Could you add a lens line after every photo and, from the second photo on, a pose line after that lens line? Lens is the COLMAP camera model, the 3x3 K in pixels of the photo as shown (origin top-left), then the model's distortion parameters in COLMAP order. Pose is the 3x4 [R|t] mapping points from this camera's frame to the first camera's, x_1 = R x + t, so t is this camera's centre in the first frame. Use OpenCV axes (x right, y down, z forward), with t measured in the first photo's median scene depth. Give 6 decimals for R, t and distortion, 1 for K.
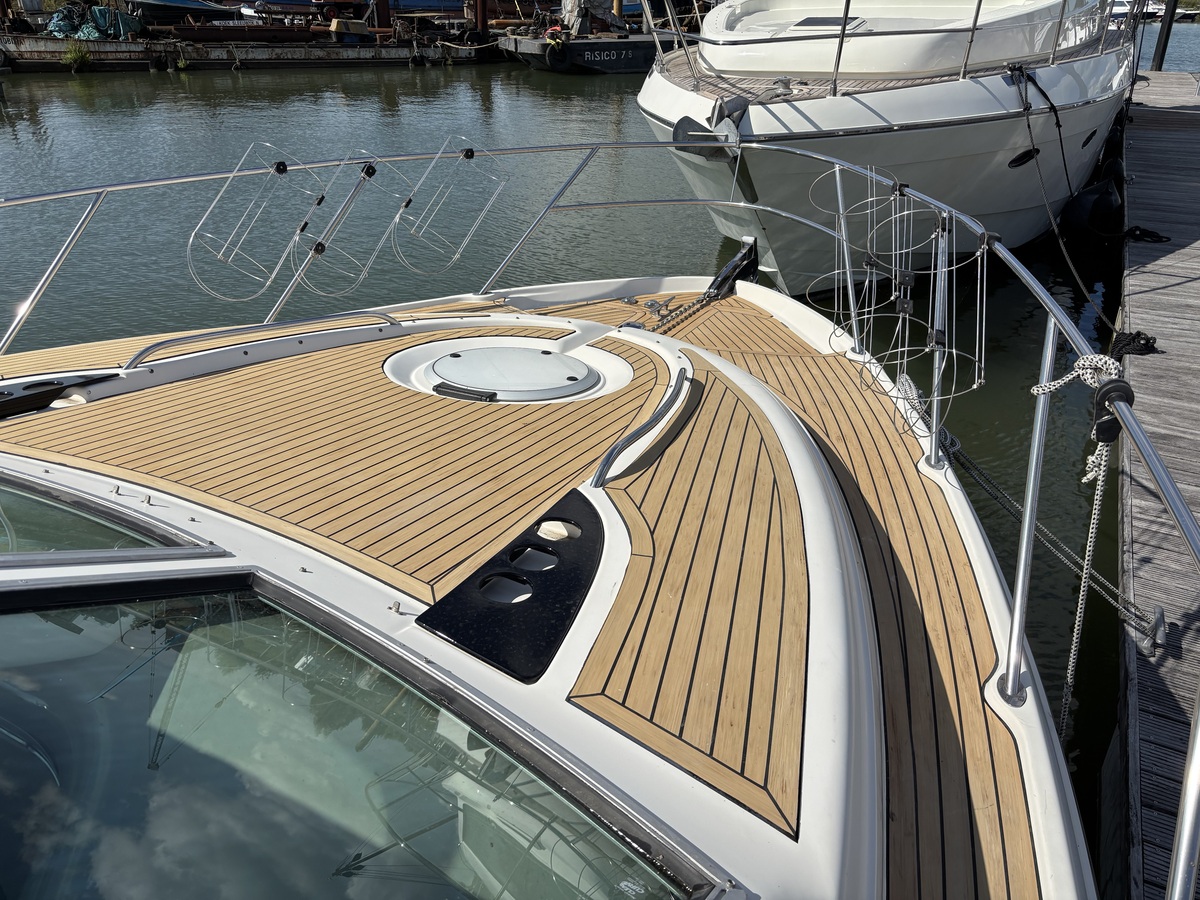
lens RADIAL K [[947.3, 0, 556.7], [0, 947.3, 446.6], [0, 0, 1]] dist [0.005337, -0.007655]
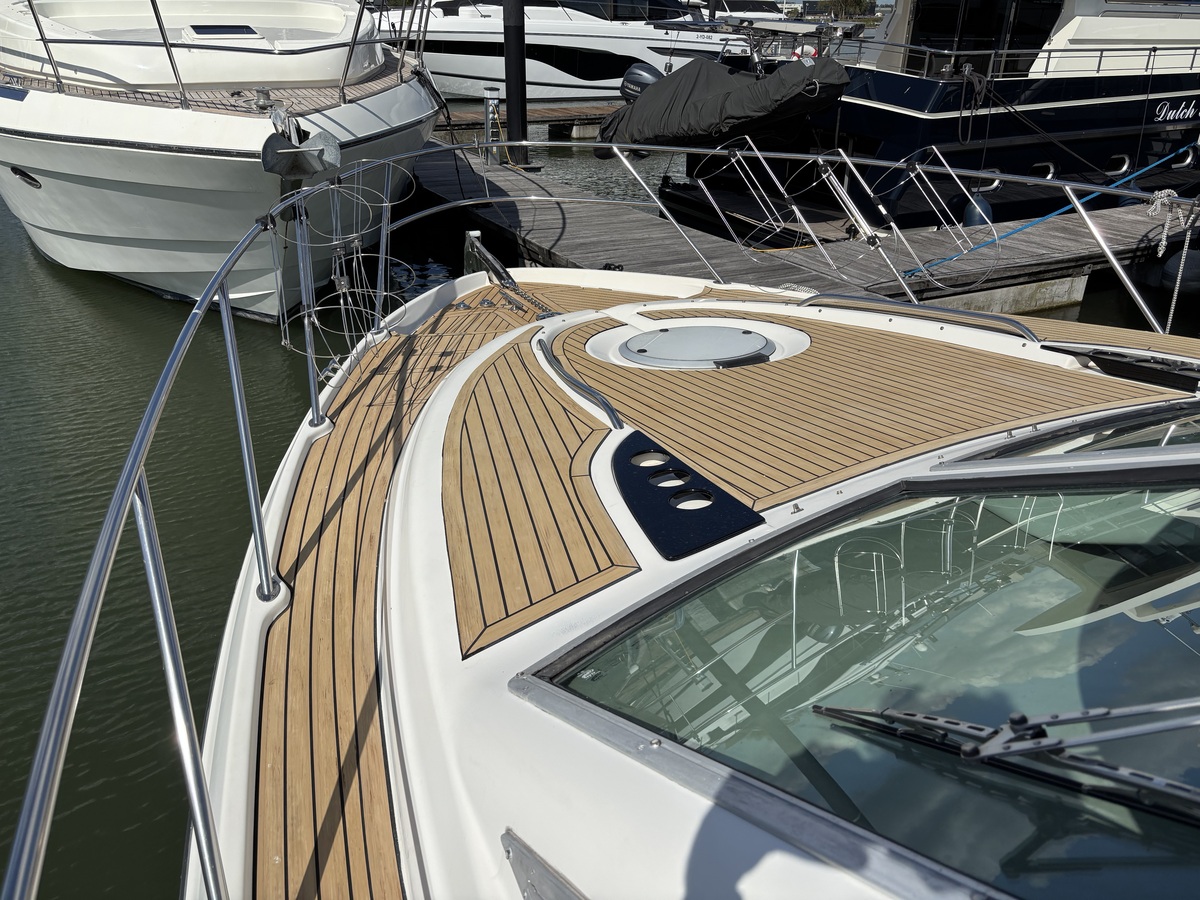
lens RADIAL K [[947.3, 0, 556.7], [0, 947.3, 446.6], [0, 0, 1]] dist [0.005337, -0.007655]
pose [[0.559031, -0.339990, 0.756235, -1.441969], [0.344147, 0.924934, 0.161430, -0.285008], [-0.754352, 0.170012, 0.634074, 0.556622]]
